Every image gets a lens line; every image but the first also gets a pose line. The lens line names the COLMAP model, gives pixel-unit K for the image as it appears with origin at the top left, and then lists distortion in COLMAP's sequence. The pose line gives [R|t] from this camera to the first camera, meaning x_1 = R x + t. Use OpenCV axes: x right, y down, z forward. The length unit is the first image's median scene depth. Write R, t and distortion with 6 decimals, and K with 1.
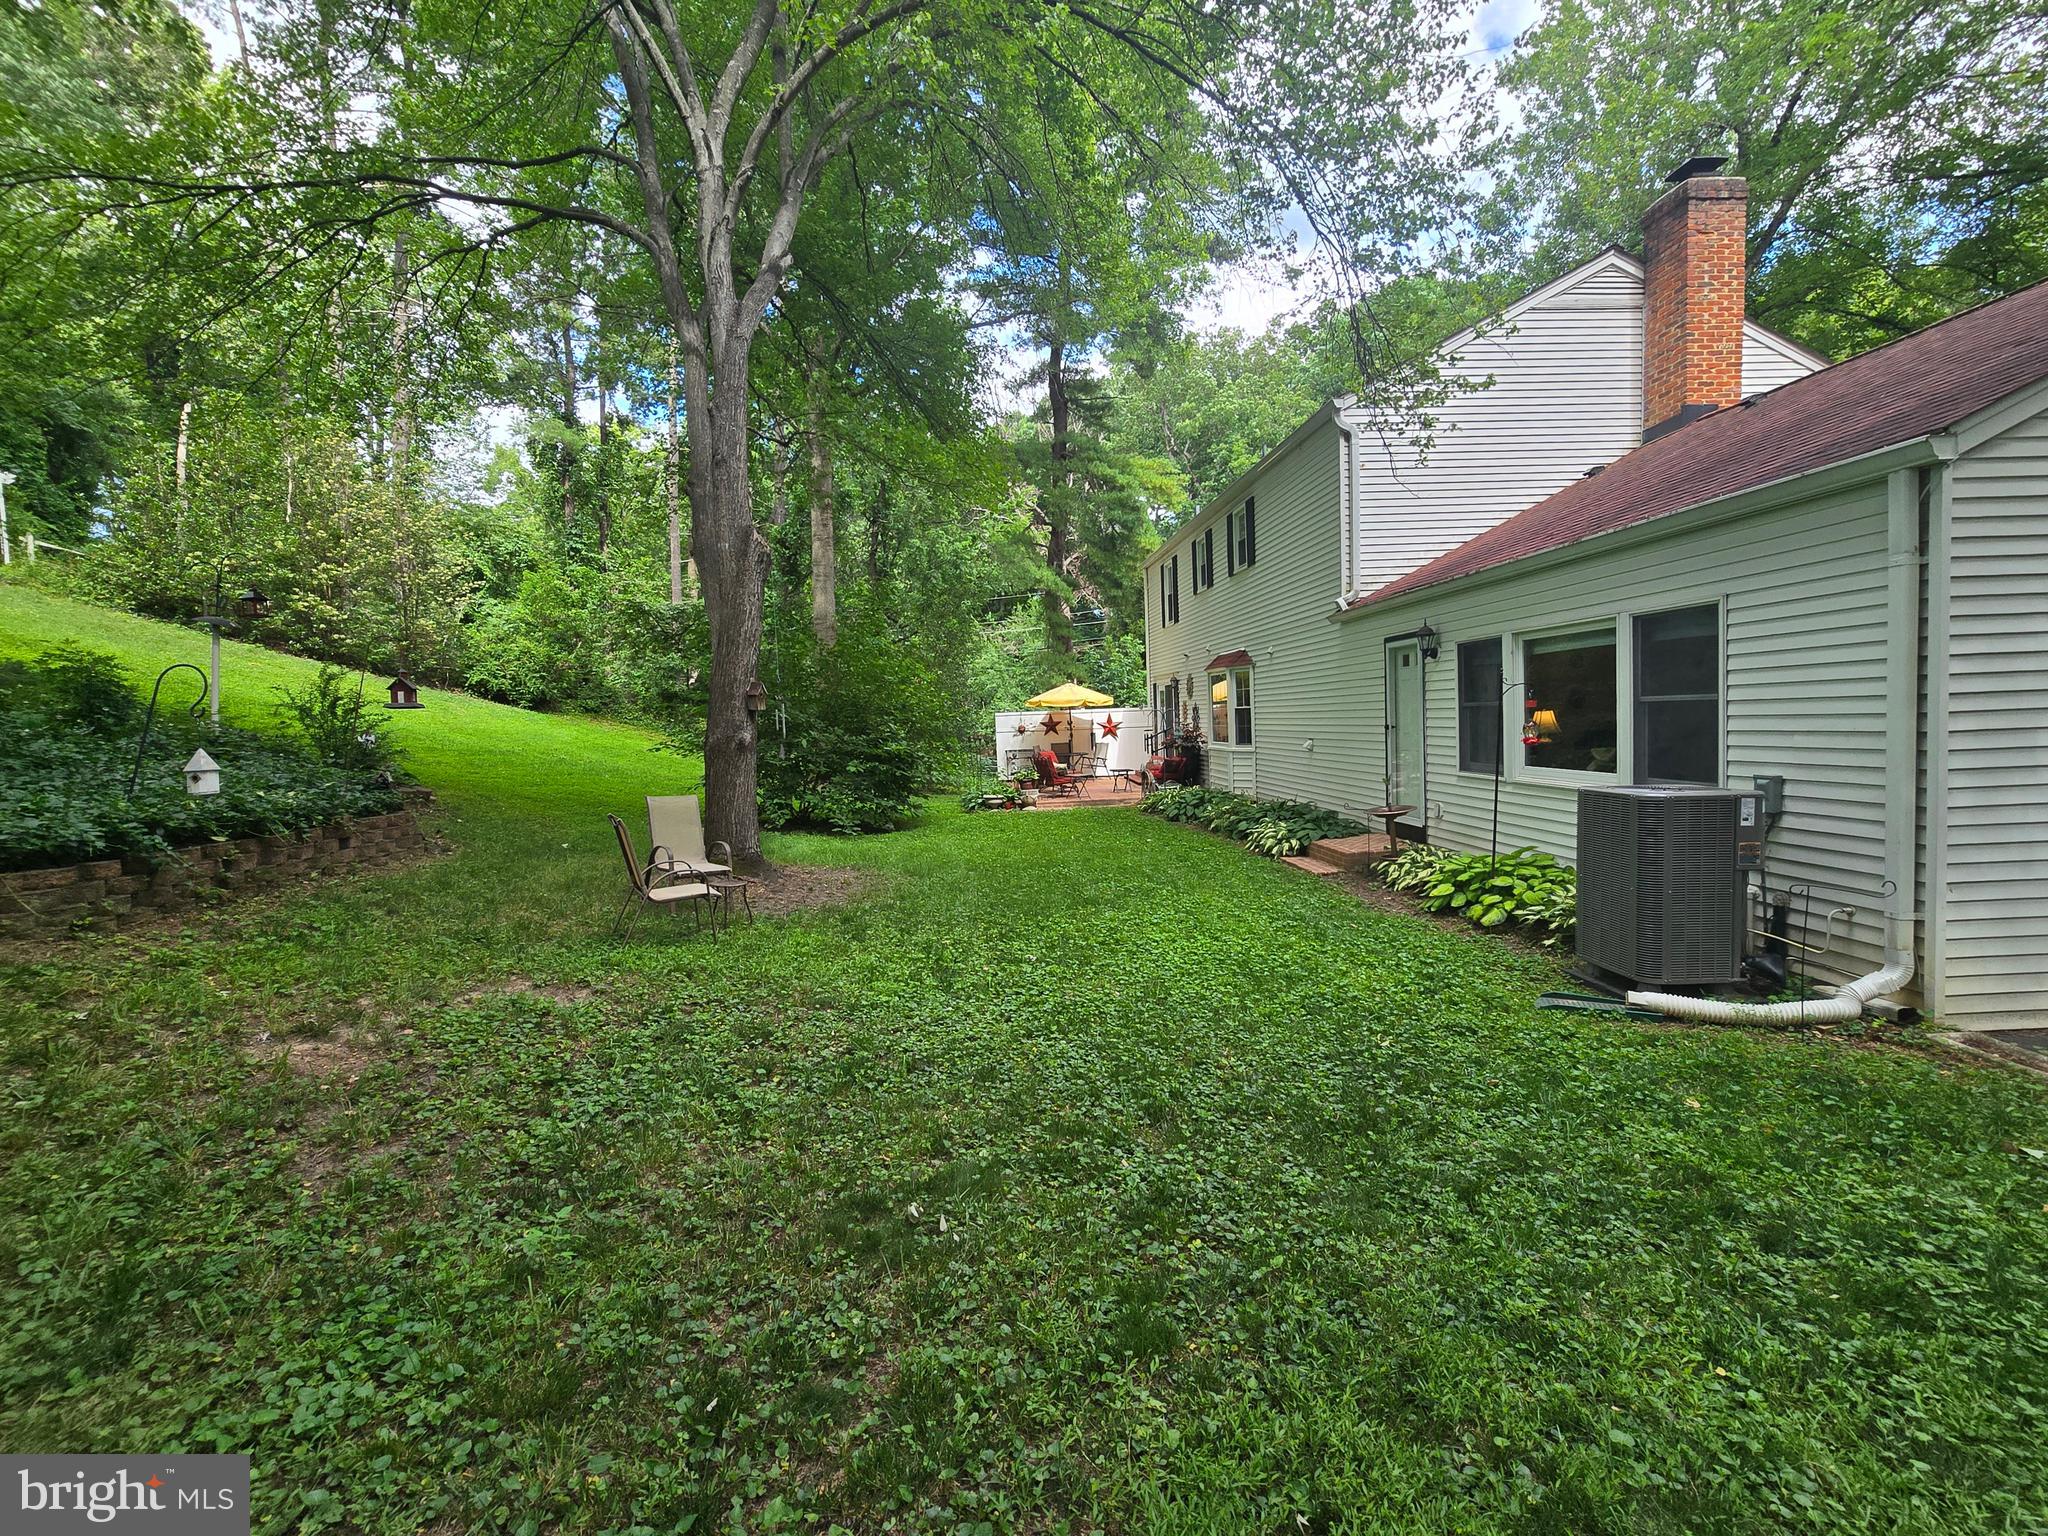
lens RADIAL K [[829.6, 0, 1024.0], [0, 829.6, 768.0], [0, 0, 1]] dist [-0.012661, -0.000029]
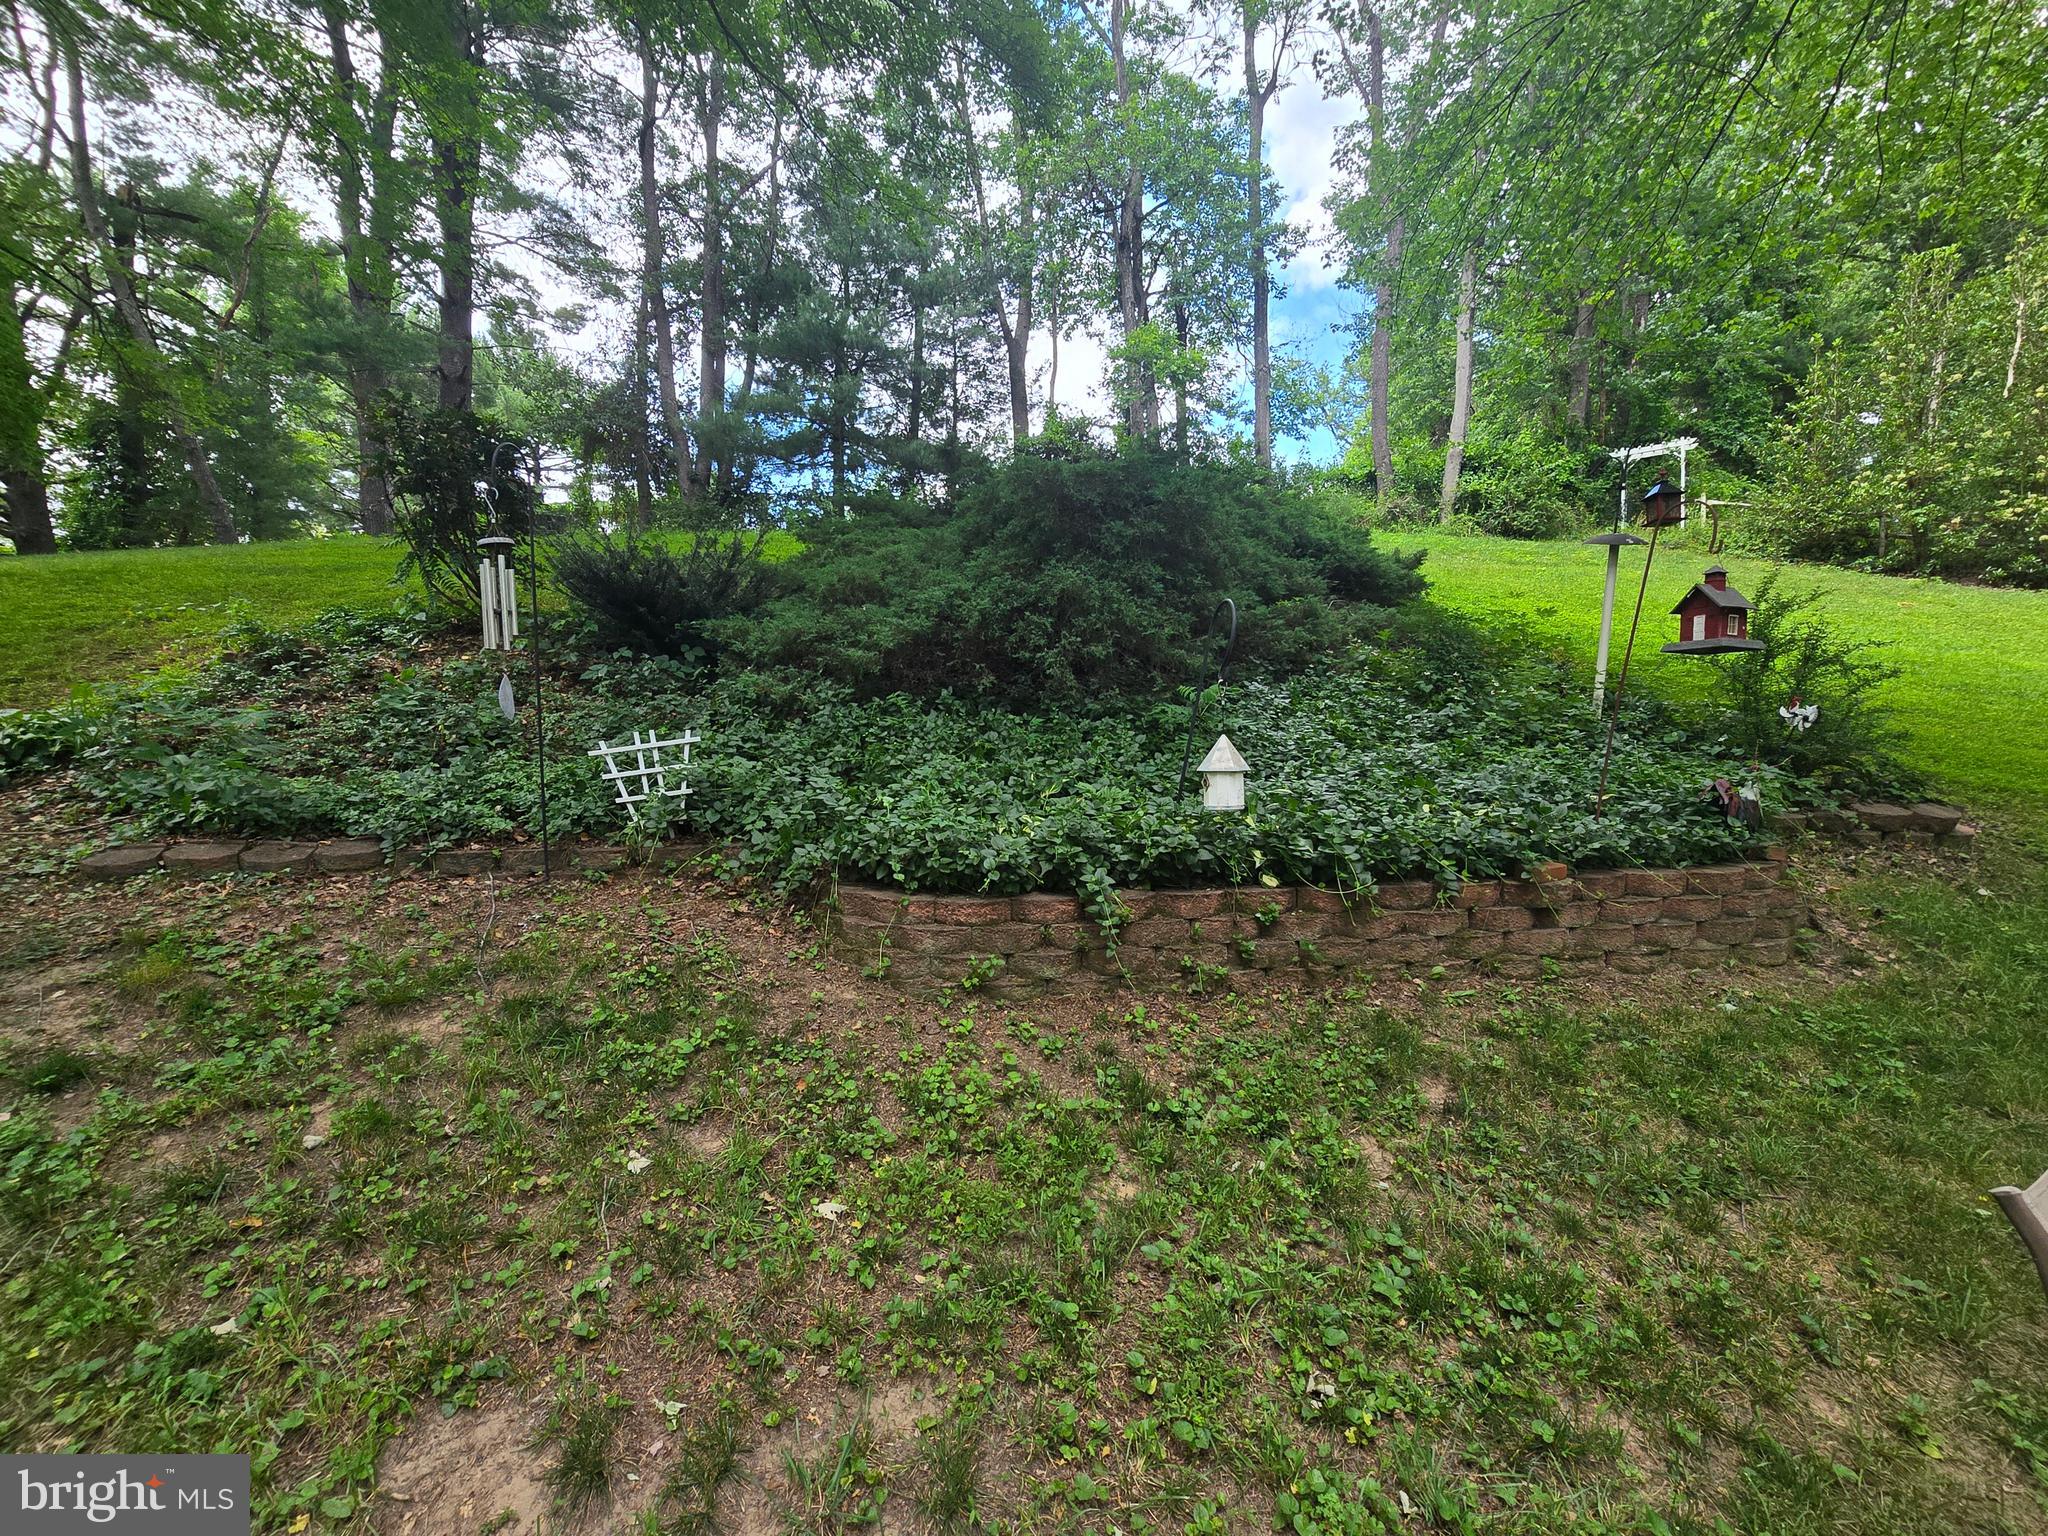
lens RADIAL K [[918.0, 0, 1024.0], [0, 918.0, 768.0], [0, 0, 1]] dist [-0.012297, 0.006901]
pose [[-0.019661, 0.073594, -0.997094, -0.068472], [-0.034396, 0.996647, 0.074239, -0.009664], [0.999215, 0.035756, -0.017064, 0.186500]]
